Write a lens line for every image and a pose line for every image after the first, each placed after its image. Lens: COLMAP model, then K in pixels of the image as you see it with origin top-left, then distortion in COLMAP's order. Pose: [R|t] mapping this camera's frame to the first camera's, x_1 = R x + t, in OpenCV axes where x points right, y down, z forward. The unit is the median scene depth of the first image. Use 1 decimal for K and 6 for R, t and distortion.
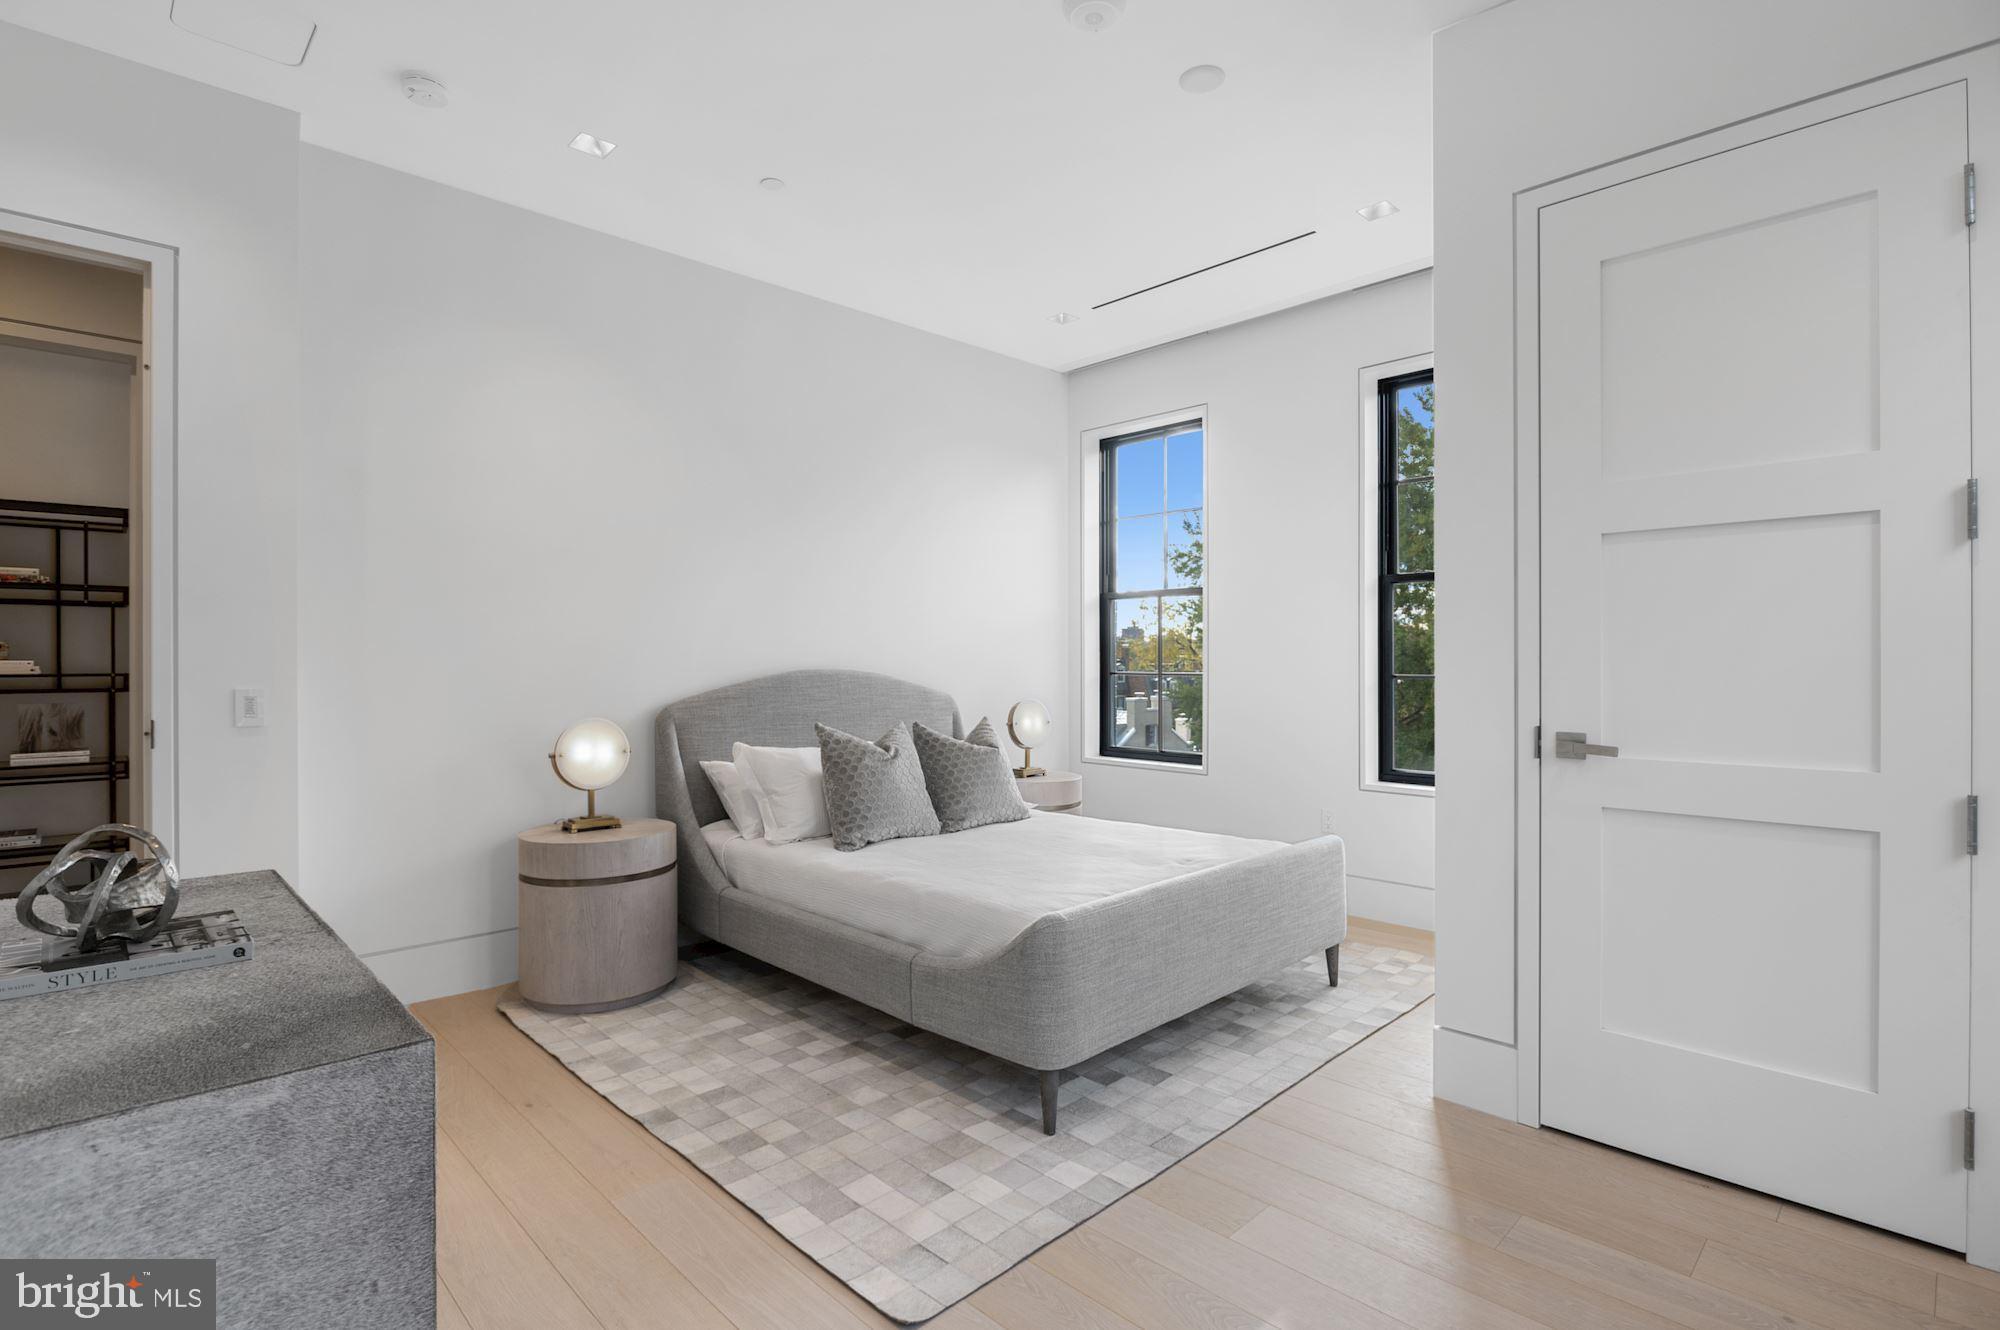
lens RADIAL K [[972.8, 0, 1001.9], [0, 972.8, 665.5], [0, 0, 1]] dist [0.000267, -0.001242]
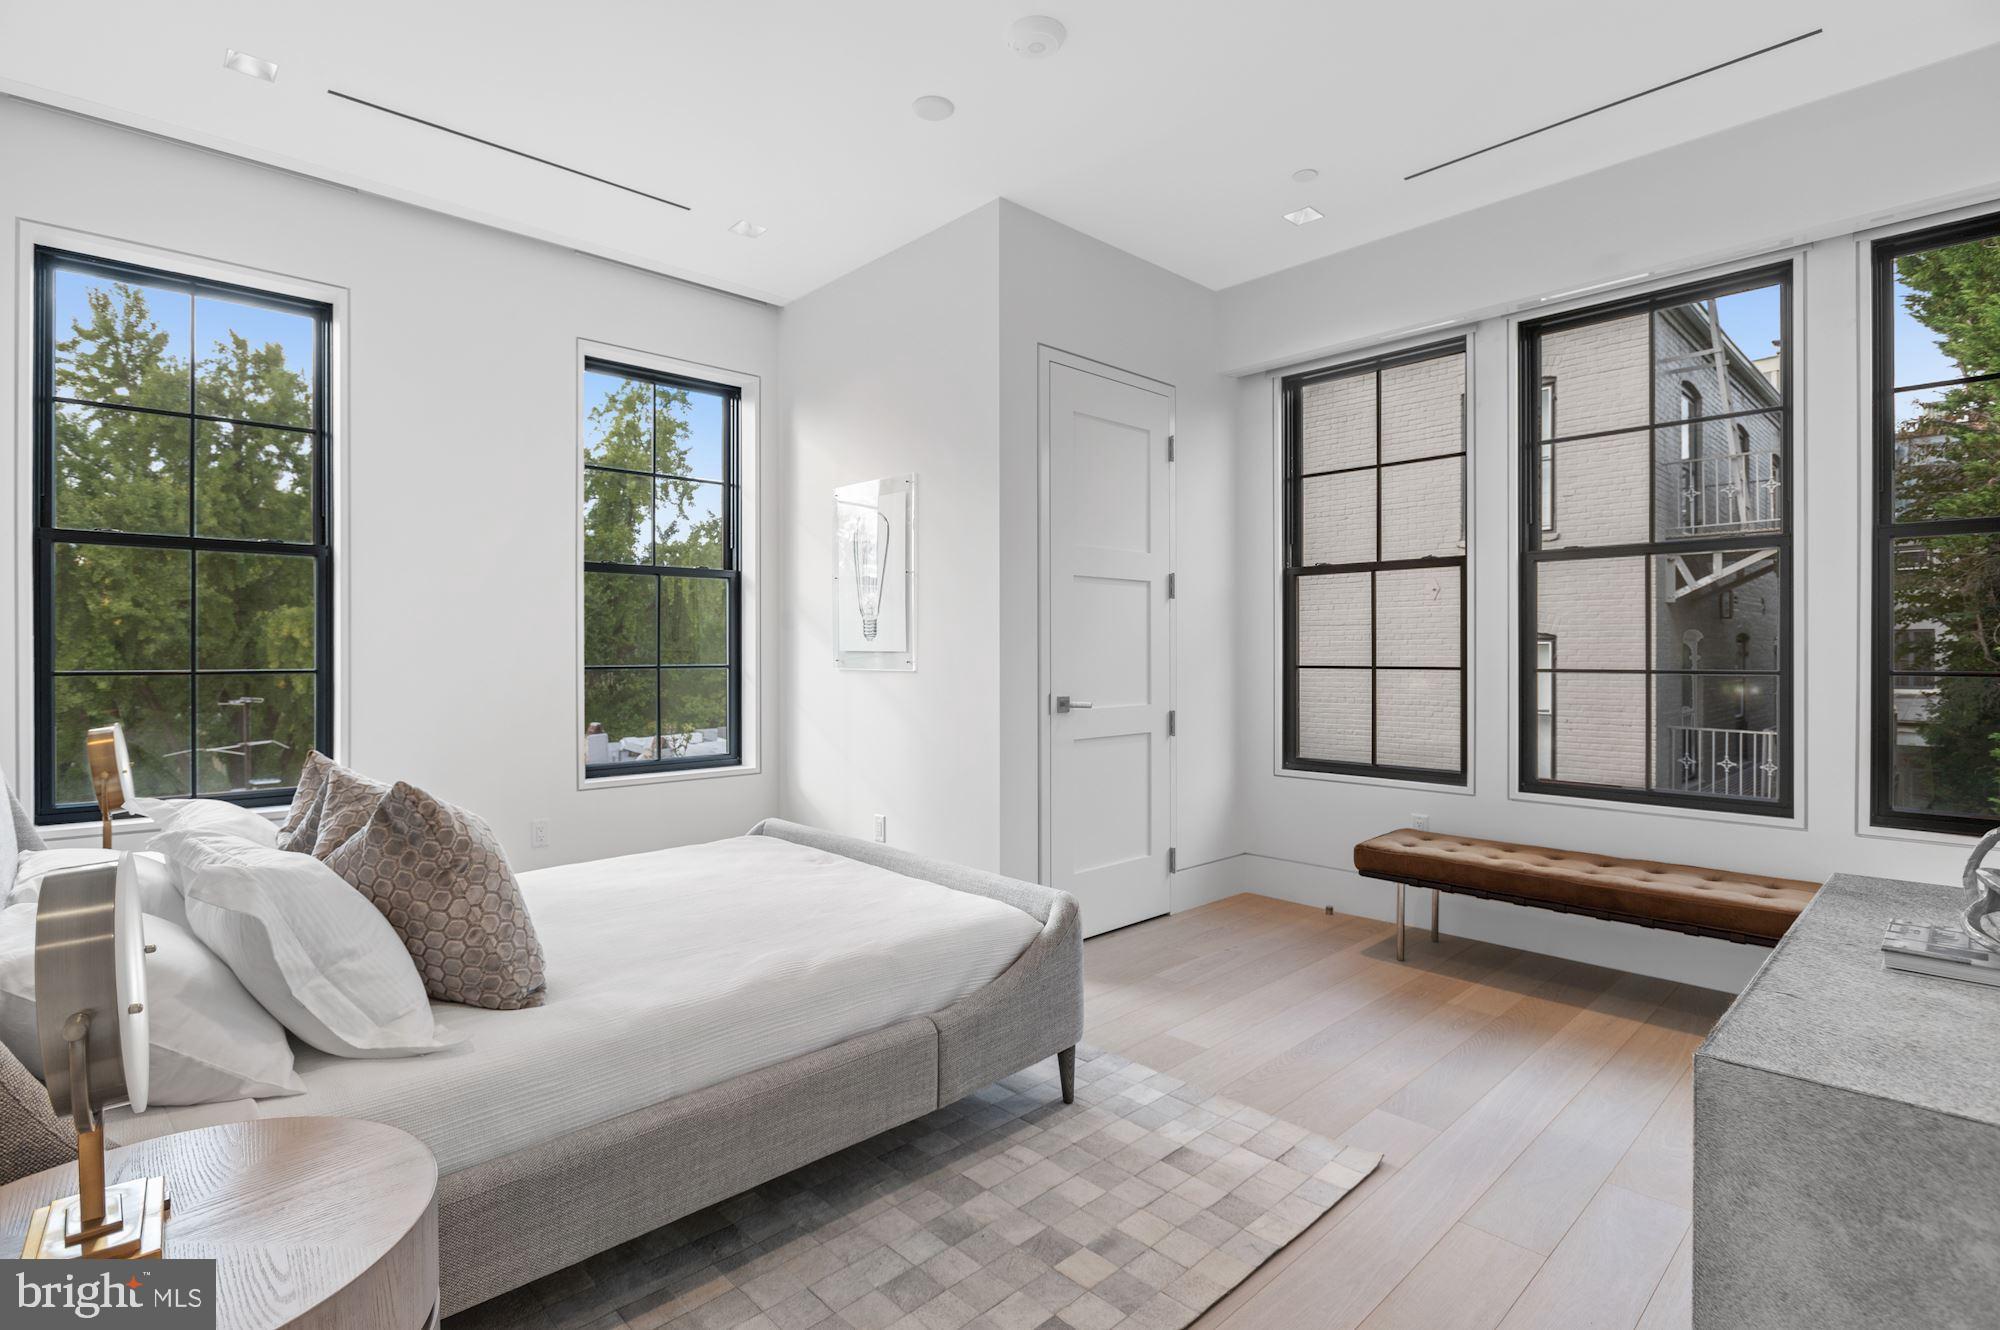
lens RADIAL K [[972.8, 0, 993.0], [0, 972.8, 658.1], [0, 0, 1]] dist [0.000267, -0.001242]
pose [[0.004551, -0.002962, 0.999985, -1.028394], [0.003214, 0.999990, 0.002948, 0.000306], [-0.999984, 0.003201, 0.004561, 1.109964]]
